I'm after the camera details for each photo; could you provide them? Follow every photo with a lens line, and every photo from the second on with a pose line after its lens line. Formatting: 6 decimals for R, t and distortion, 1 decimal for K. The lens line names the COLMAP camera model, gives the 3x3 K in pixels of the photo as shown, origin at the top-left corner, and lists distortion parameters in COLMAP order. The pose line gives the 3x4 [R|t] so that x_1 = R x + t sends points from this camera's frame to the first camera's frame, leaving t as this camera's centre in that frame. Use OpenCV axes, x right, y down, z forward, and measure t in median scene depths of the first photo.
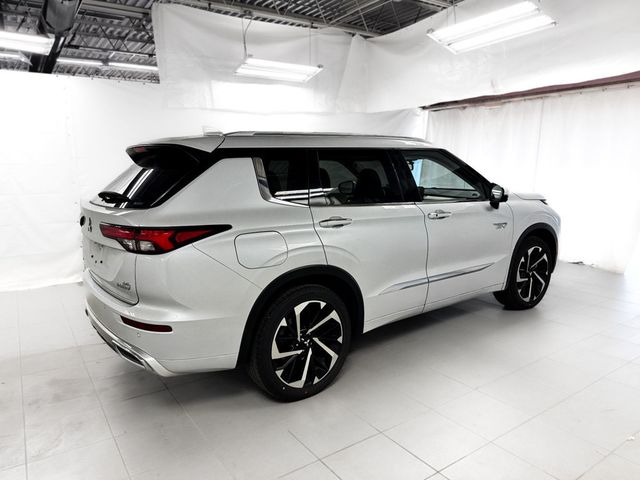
lens RADIAL K [[449.1, 0, 356.8], [0, 449.1, 238.6], [0, 0, 1]] dist [0.085656, -0.098673]
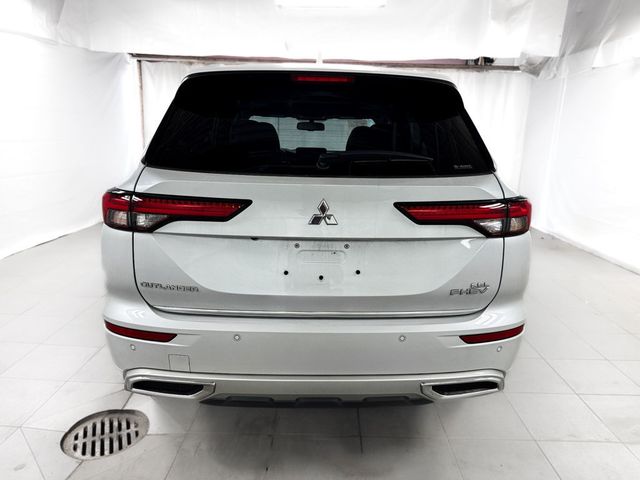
lens RADIAL K [[446.0, 0, 320.0], [0, 446.0, 240.0], [0, 0, 1]] dist [0.035288, -0.044801]
pose [[0.602510, -0.157004, 0.782516, -0.576118], [0.099713, 0.987586, 0.121375, -0.036168], [-0.791858, 0.004897, 0.610686, 0.384892]]
